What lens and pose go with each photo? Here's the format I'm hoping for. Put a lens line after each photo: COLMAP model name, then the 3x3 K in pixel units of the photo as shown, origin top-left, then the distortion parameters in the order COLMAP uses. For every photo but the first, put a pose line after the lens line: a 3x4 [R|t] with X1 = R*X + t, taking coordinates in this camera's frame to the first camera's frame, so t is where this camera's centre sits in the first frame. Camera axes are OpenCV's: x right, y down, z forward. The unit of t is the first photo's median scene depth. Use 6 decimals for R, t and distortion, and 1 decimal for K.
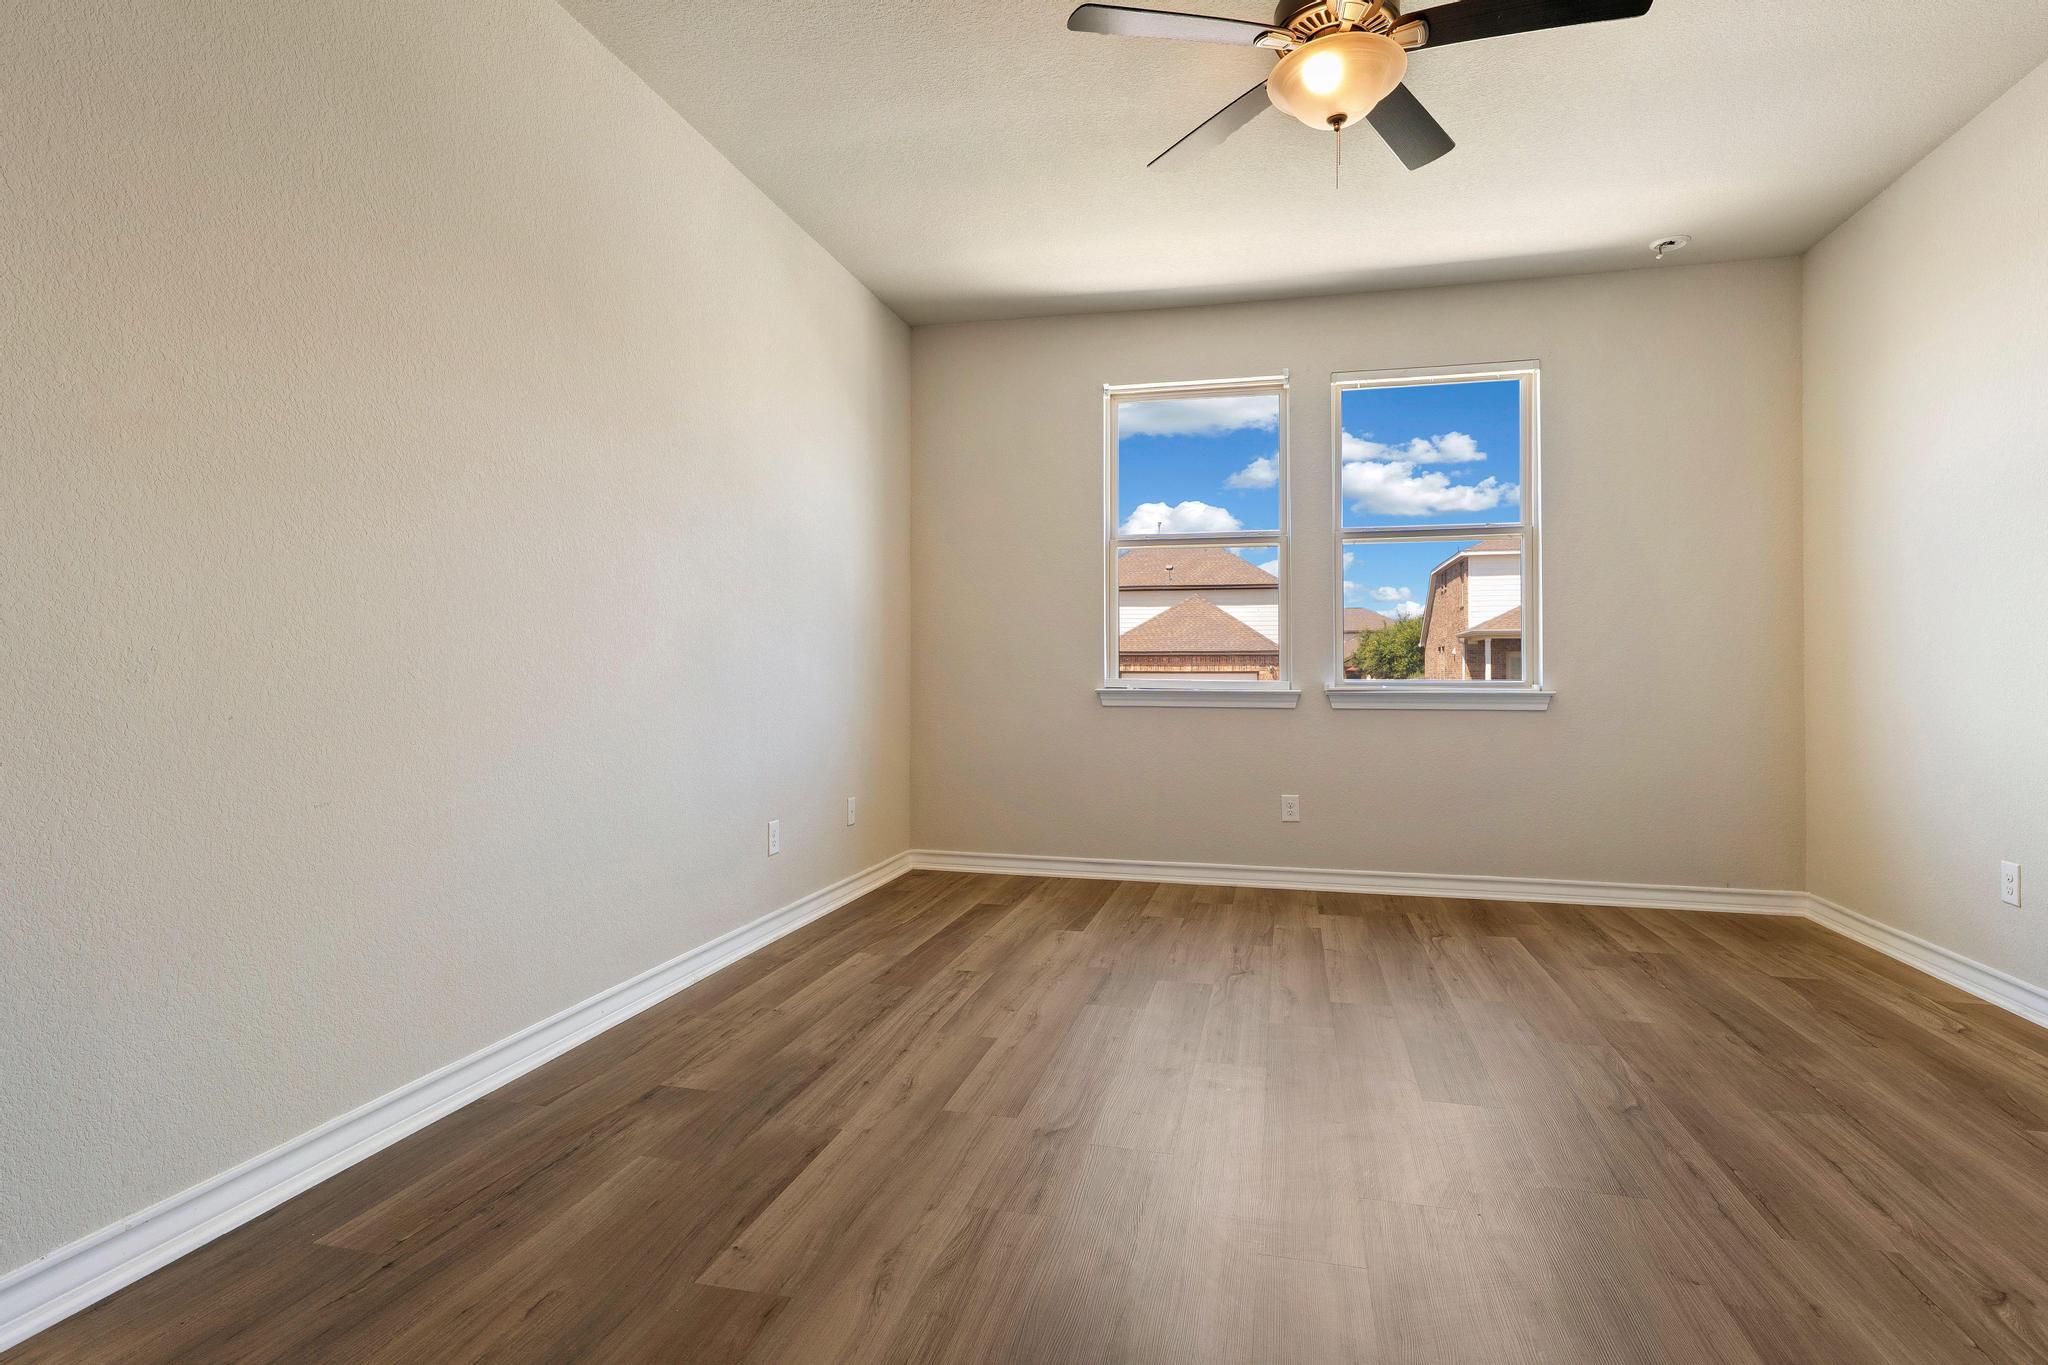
lens RADIAL K [[1065.2, 0, 1026.5], [0, 1065.2, 671.7], [0, 0, 1]] dist [-0.000262, -0.000264]
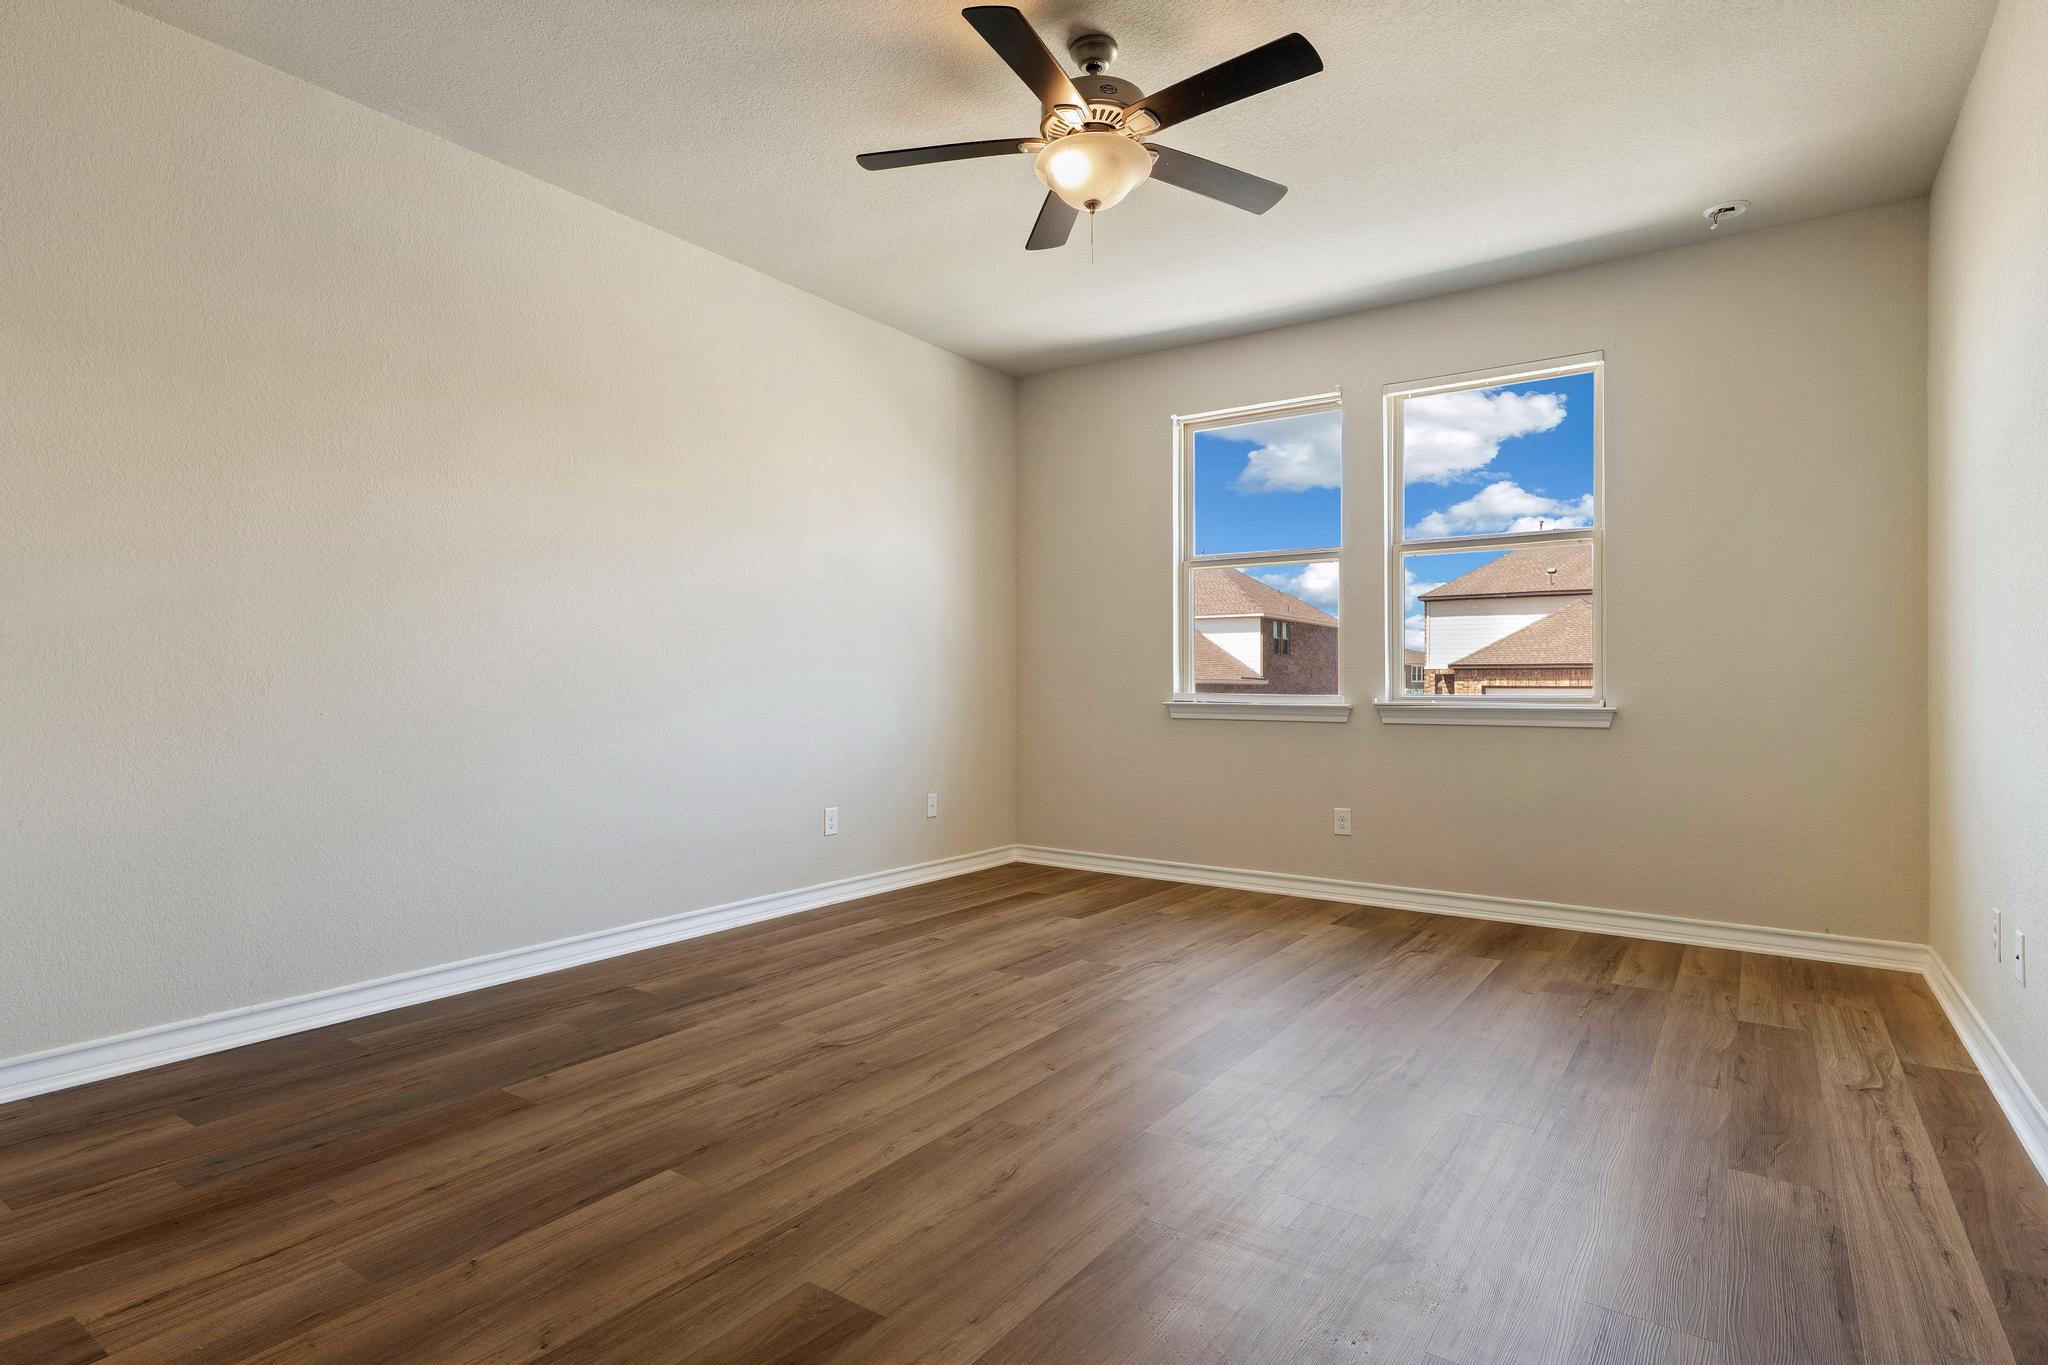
lens RADIAL K [[1065.2, 0, 1012.0], [0, 1065.2, 690.2], [0, 0, 1]] dist [-0.000262, -0.000264]
pose [[0.931339, 0.001533, -0.364151, 0.368083], [-0.000236, 0.999993, 0.003606, 0.000501], [0.364155, -0.003273, 0.931333, -0.057905]]
